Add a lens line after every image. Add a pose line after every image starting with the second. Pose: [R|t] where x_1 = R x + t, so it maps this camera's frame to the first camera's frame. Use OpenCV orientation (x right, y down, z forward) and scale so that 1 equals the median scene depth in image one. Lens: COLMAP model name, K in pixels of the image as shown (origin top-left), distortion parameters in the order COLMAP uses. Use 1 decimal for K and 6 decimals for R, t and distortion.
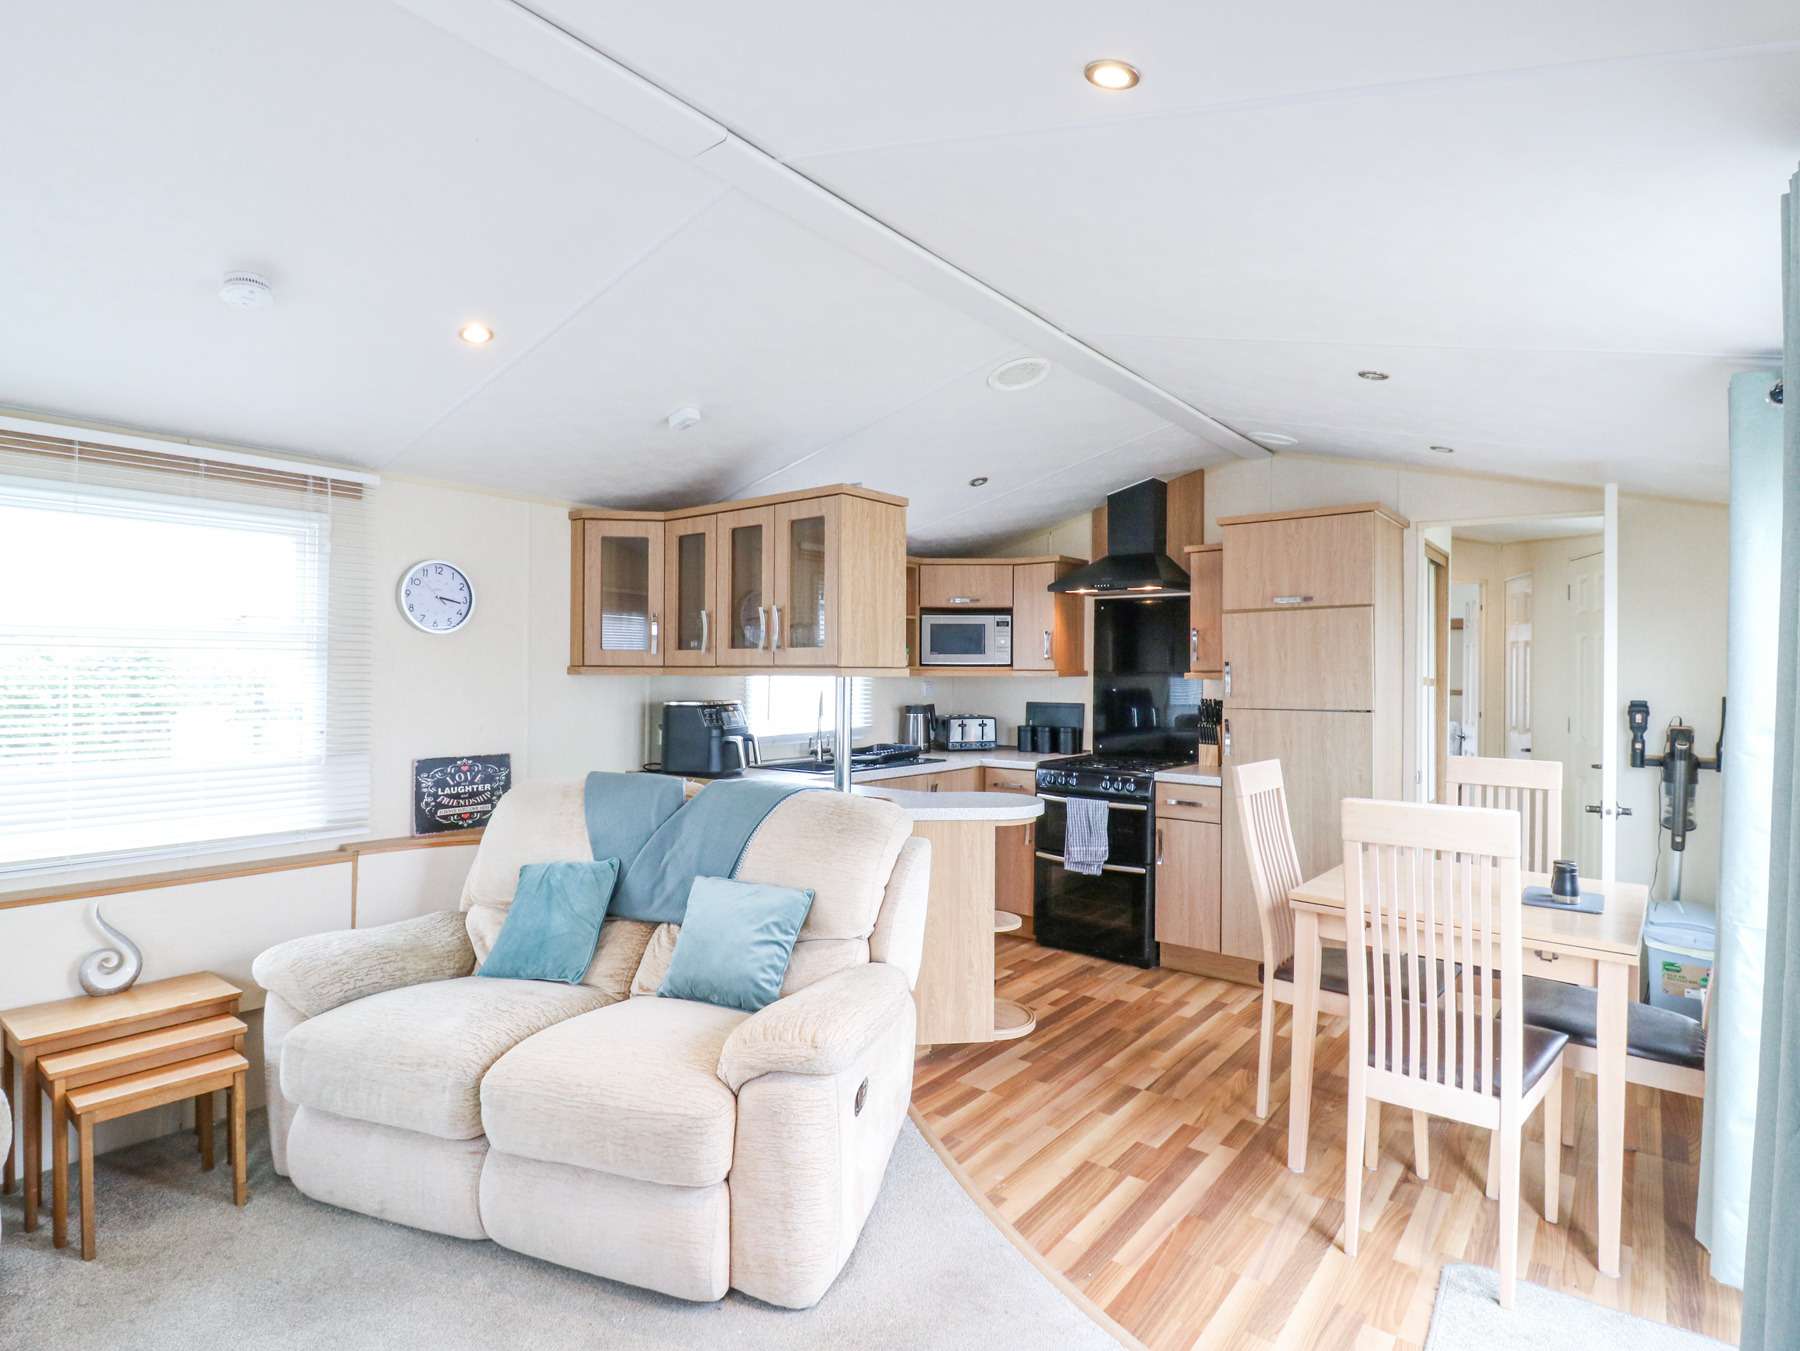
lens RADIAL K [[935.9, 0, 897.2], [0, 935.9, 673.5], [0, 0, 1]] dist [-0.005924, -0.009712]
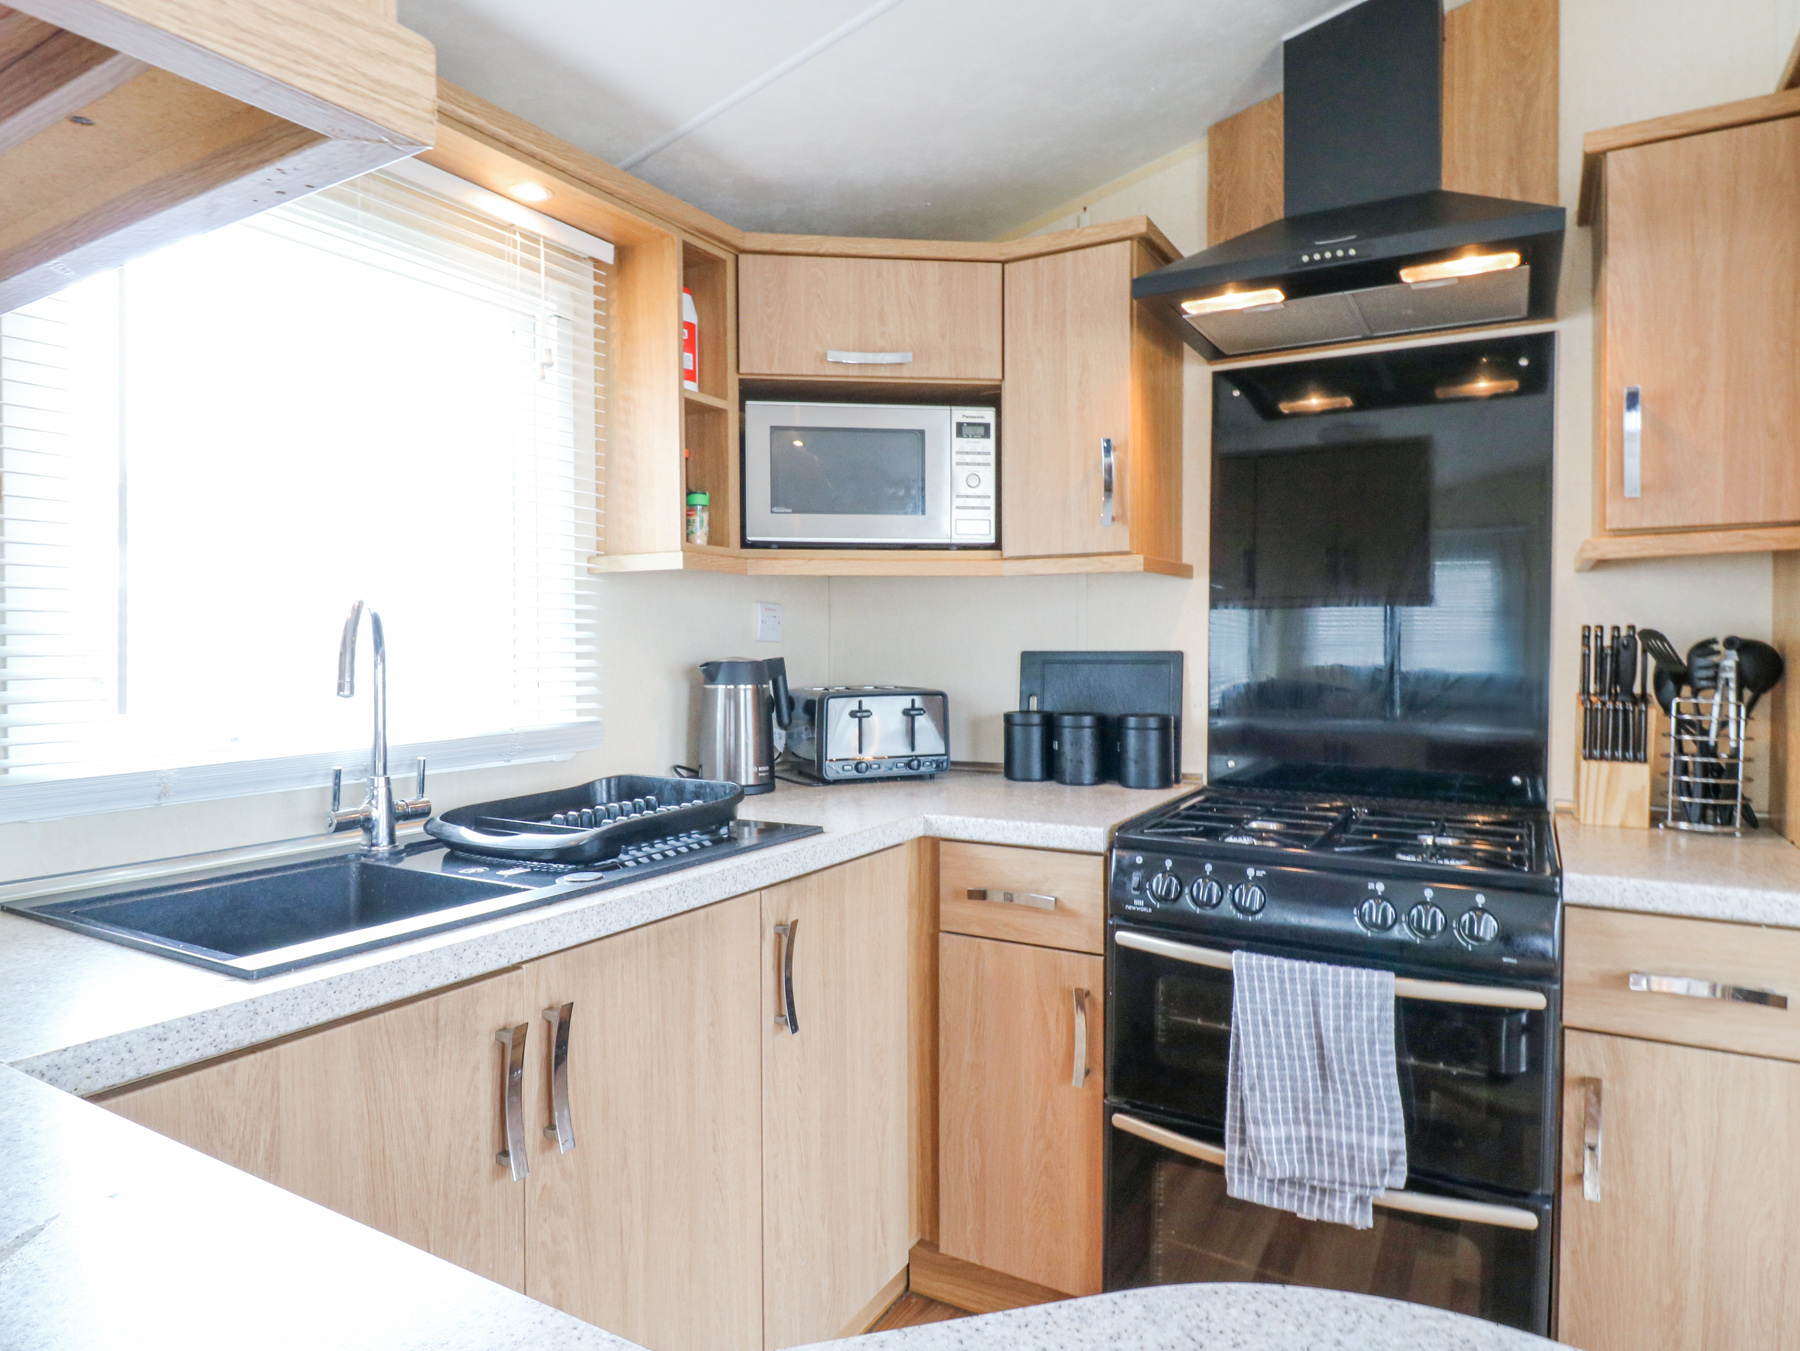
lens RADIAL K [[1088.1, 0, 903.6], [0, 1088.1, 662.5], [0, 0, 1]] dist [0.009451, -0.012399]
pose [[0.988433, -0.012281, 0.151163, 0.024397], [0.009468, 0.999769, 0.019315, 0.030244], [-0.151365, -0.017660, 0.988320, 0.645759]]
